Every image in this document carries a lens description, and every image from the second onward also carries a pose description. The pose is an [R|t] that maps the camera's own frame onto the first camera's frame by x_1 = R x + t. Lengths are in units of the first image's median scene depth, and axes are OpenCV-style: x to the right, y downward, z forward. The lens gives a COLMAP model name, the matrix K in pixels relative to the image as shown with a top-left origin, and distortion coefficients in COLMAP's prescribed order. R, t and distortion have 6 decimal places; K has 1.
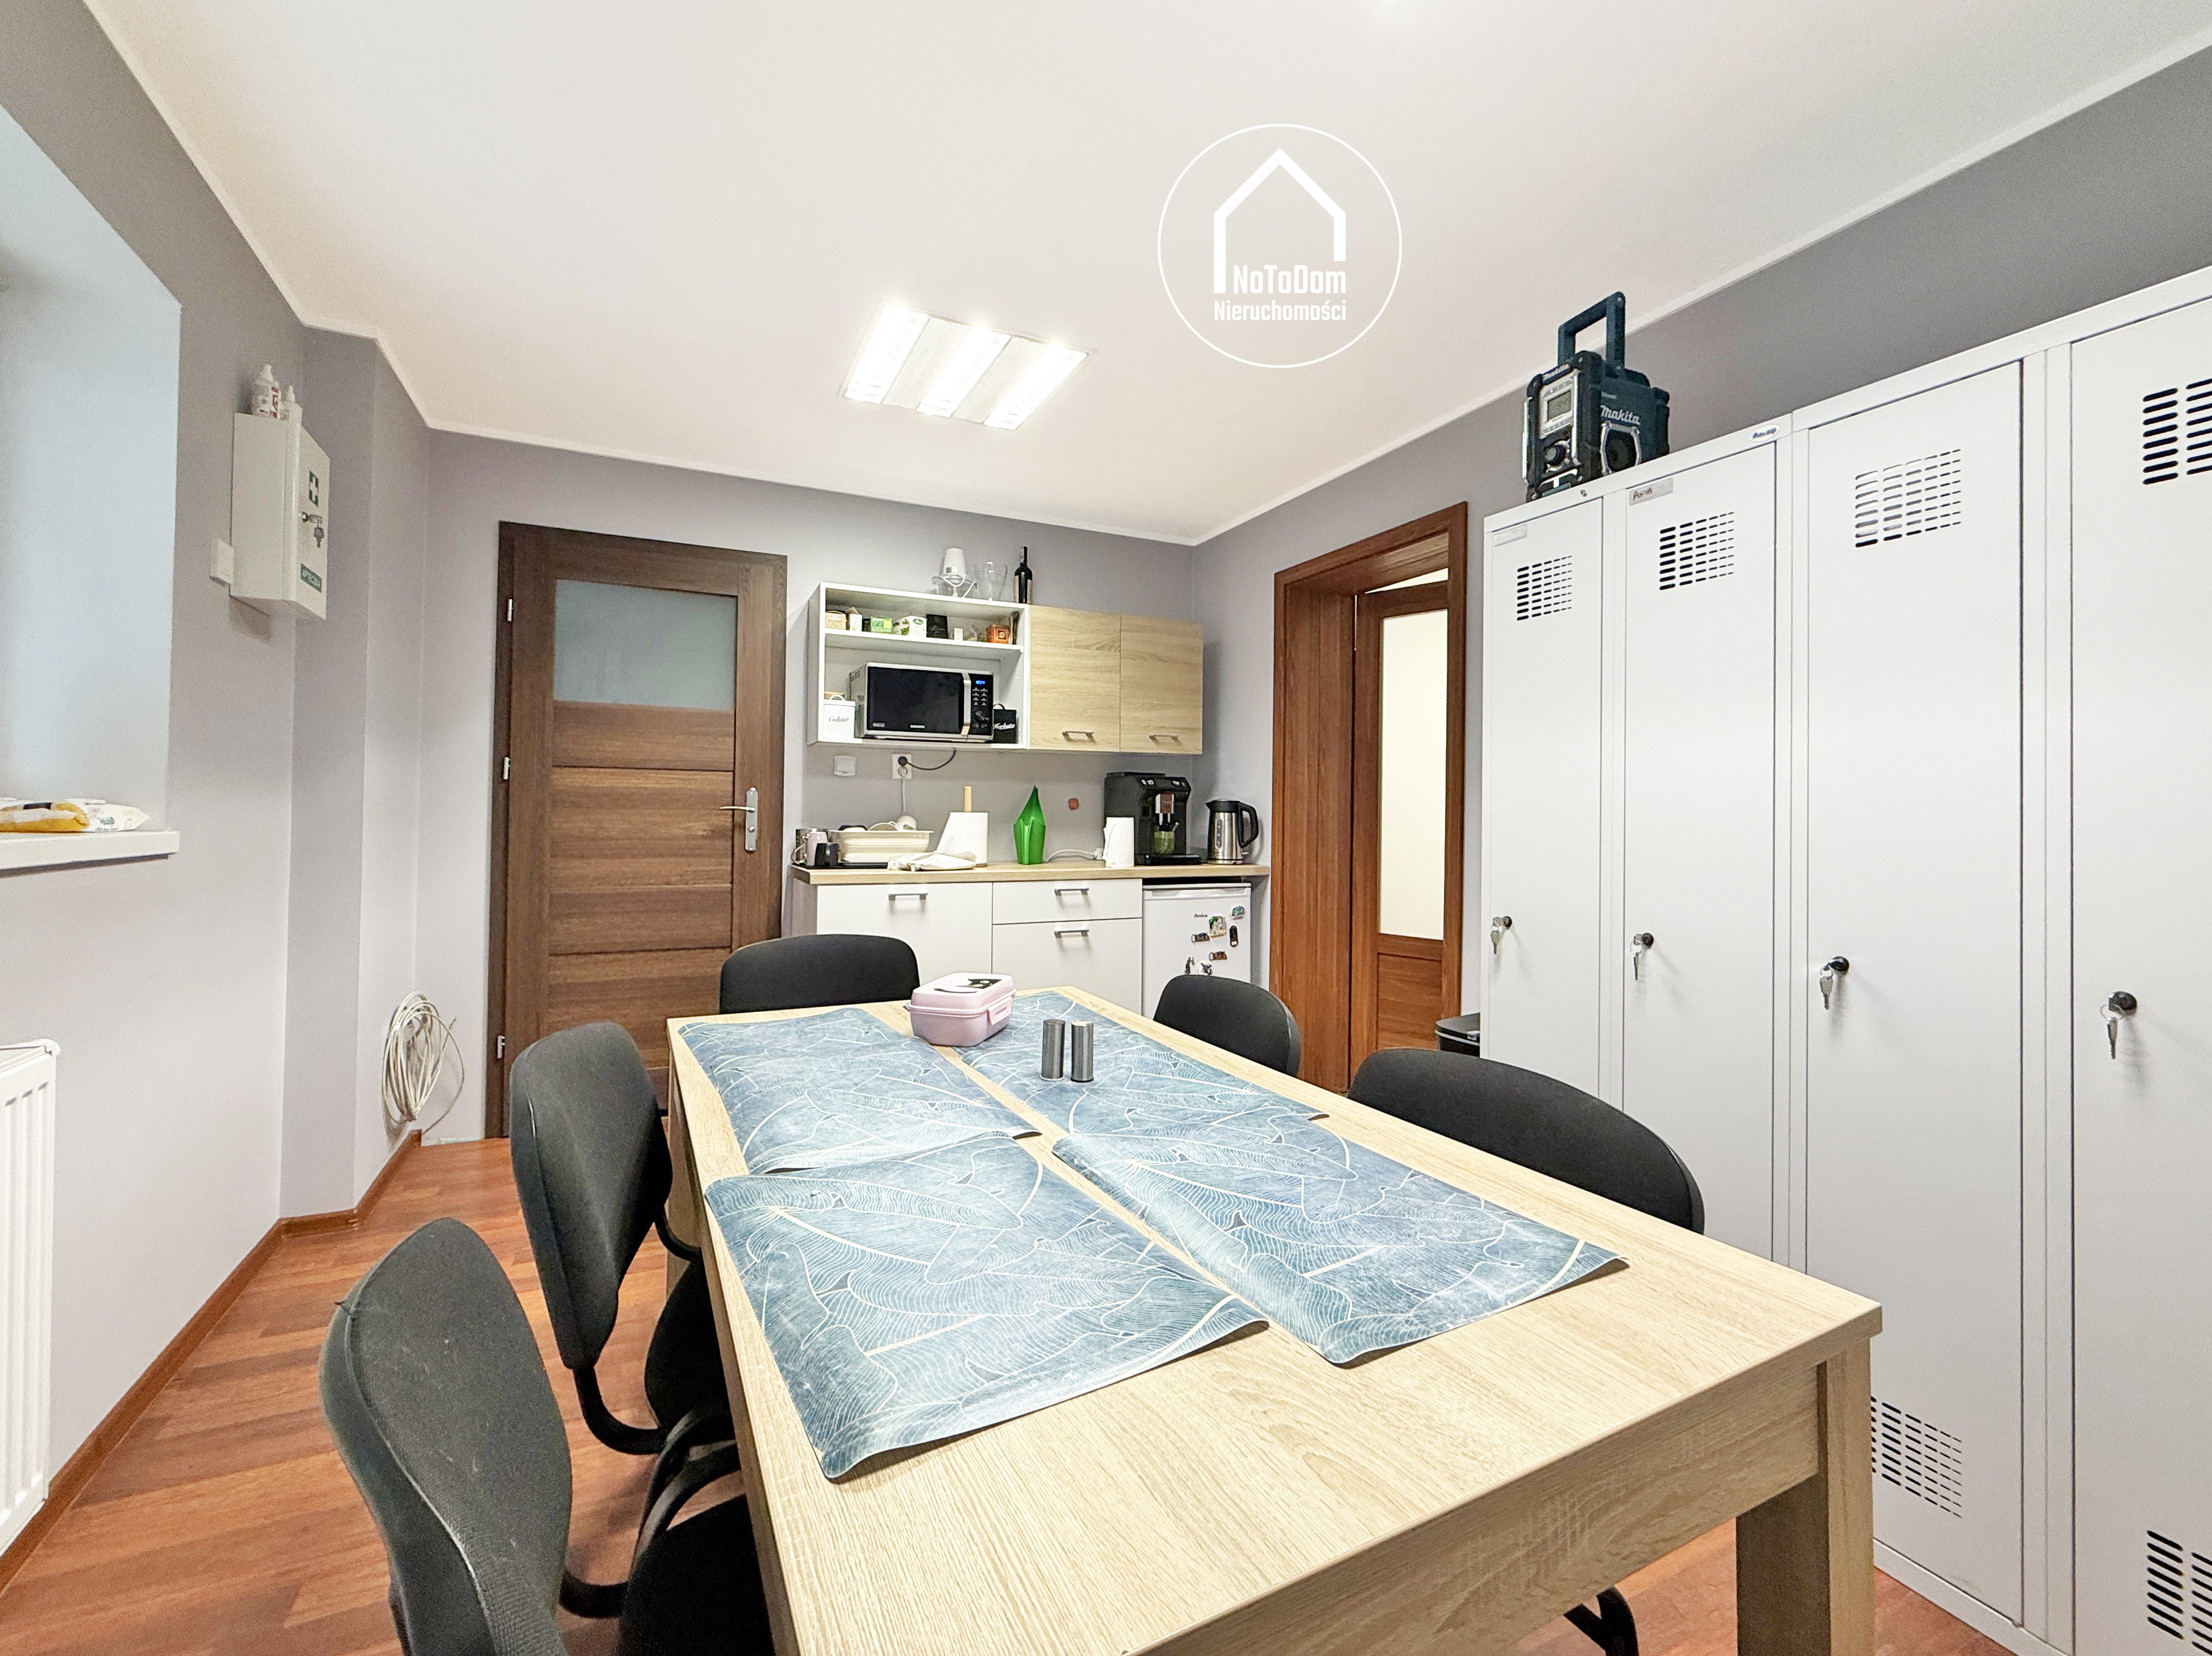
lens RADIAL K [[944.9, 0, 1106.0], [0, 944.9, 828.0], [0, 0, 1]] dist [0.000028, -0.000002]
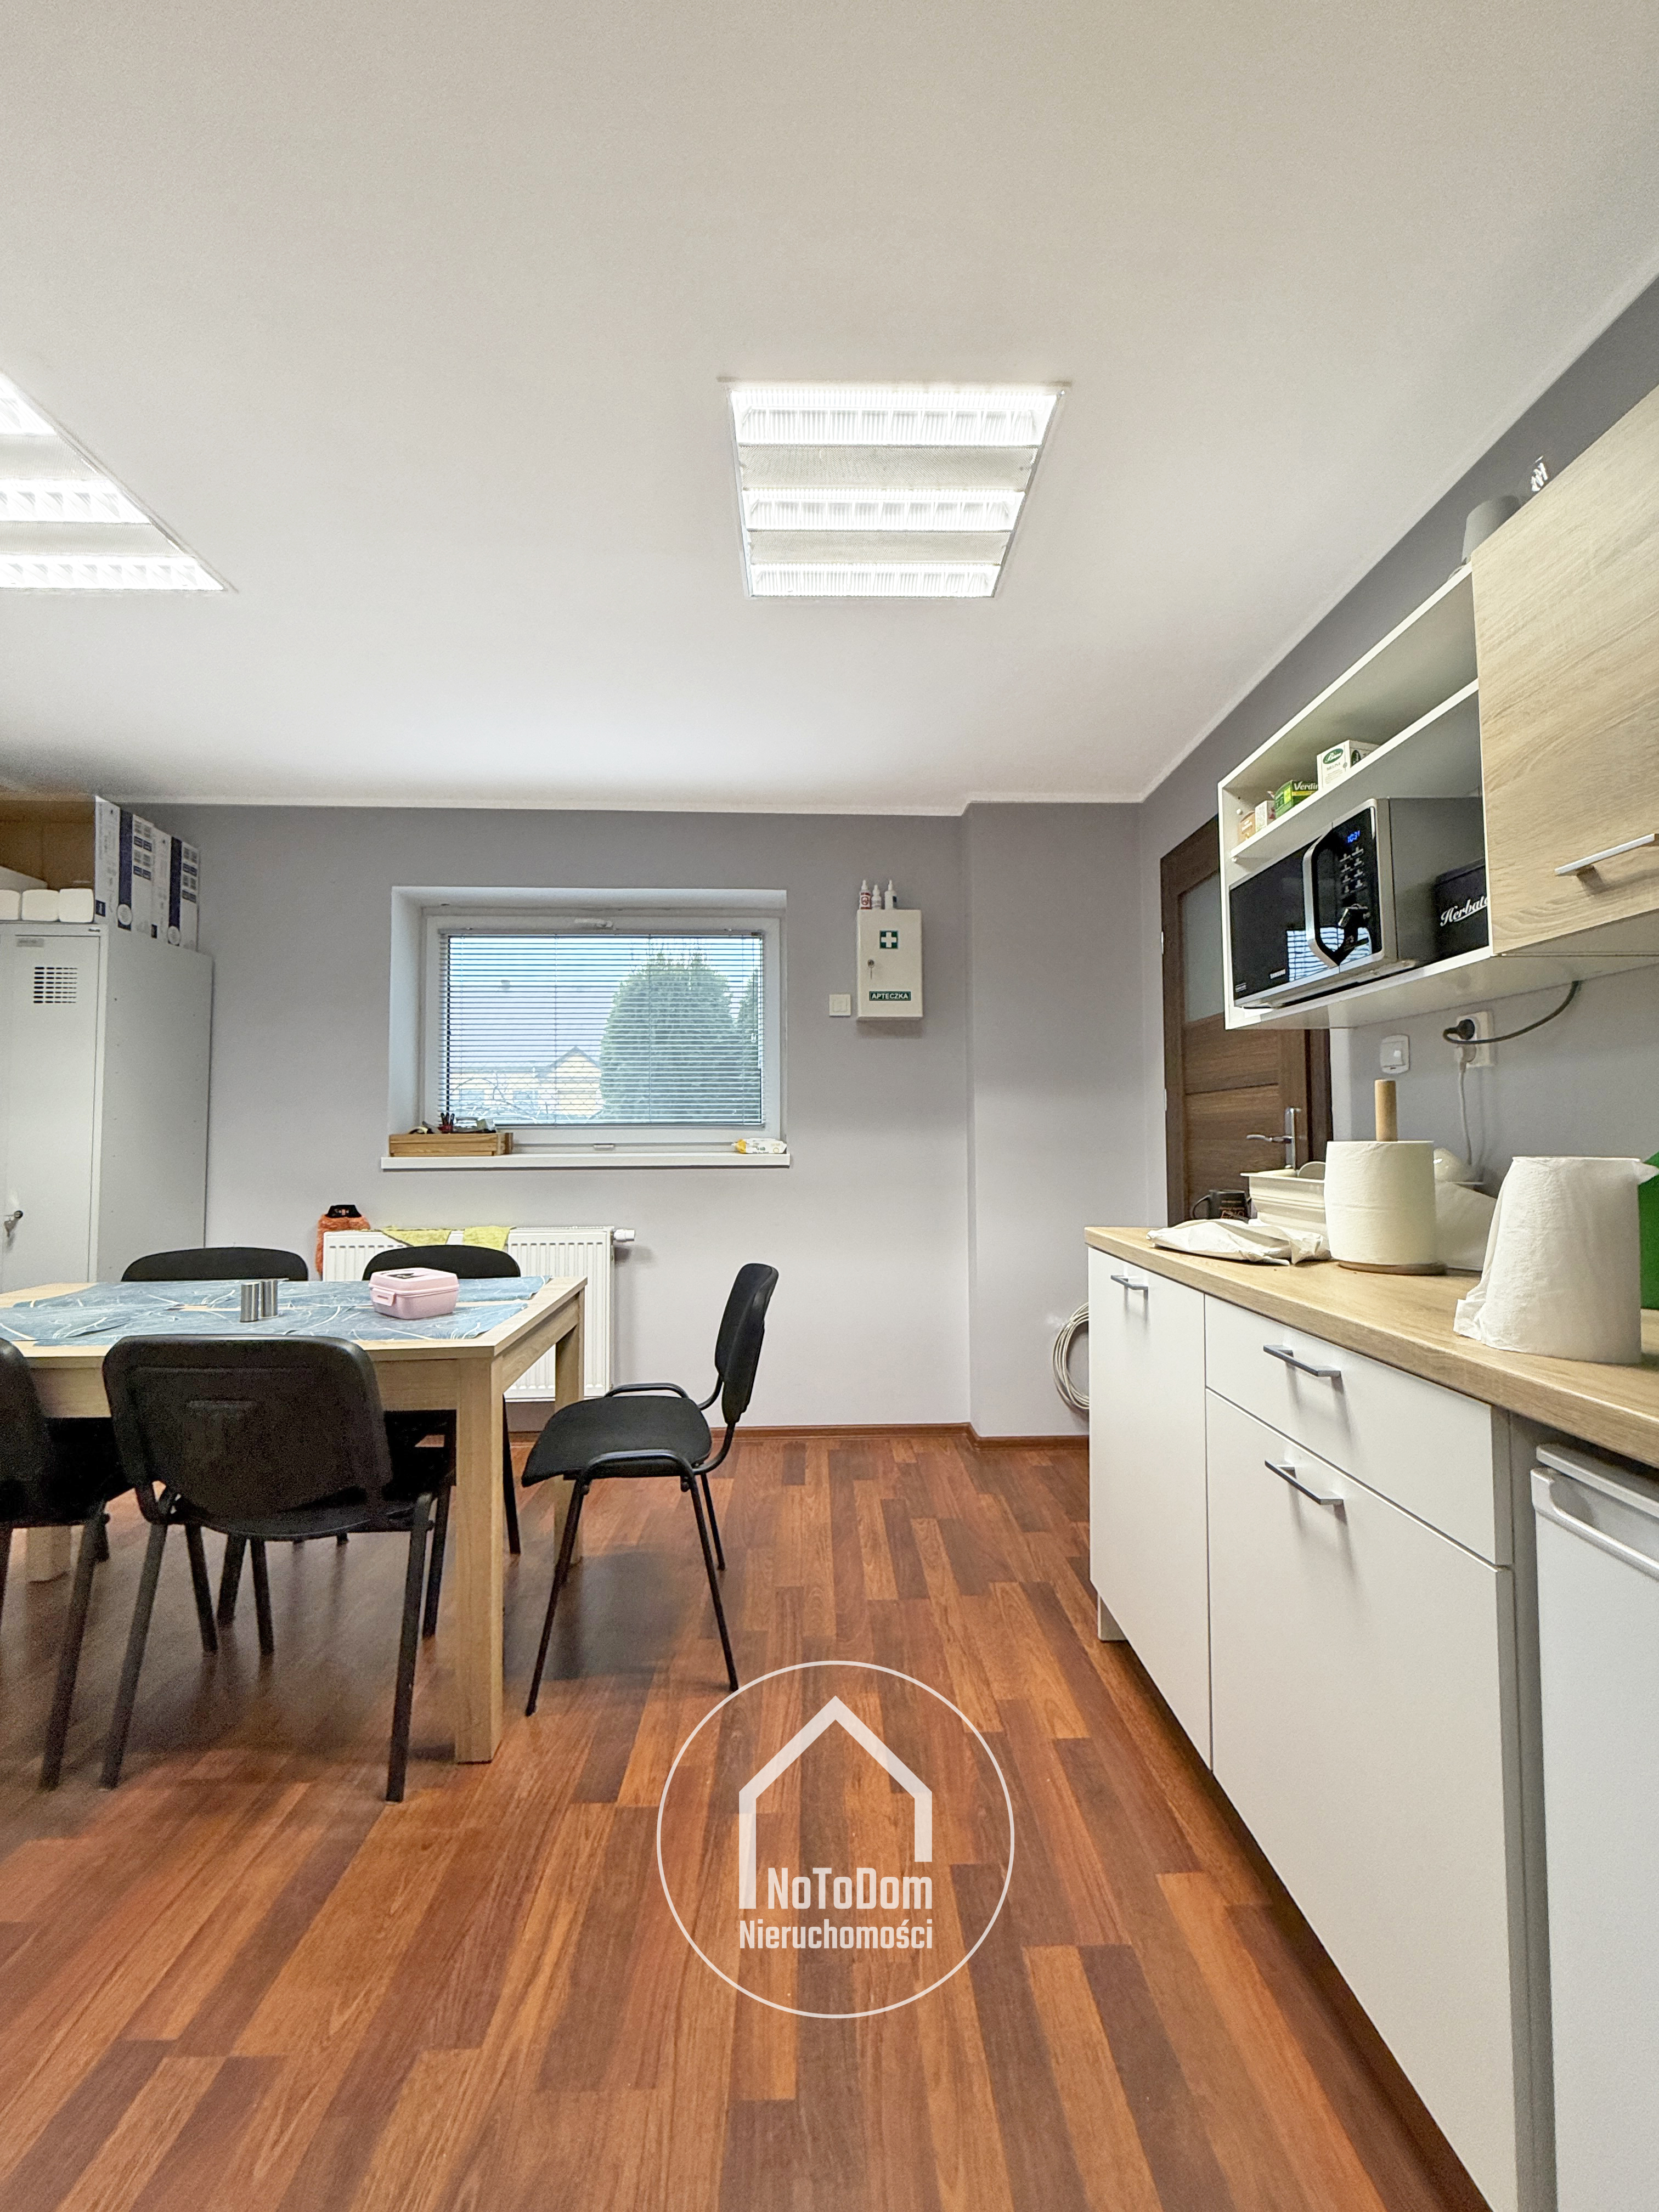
lens RADIAL K [[882.8, 0, 829.0], [0, 882.8, 1105.4], [0, 0, 1]] dist [-0.001852, 0.000014]
pose [[-0.427047, -0.042483, -0.903231, 0.333365], [-0.005659, 0.999002, -0.044312, -0.013527], [0.904212, -0.013812, -0.426861, 0.974829]]
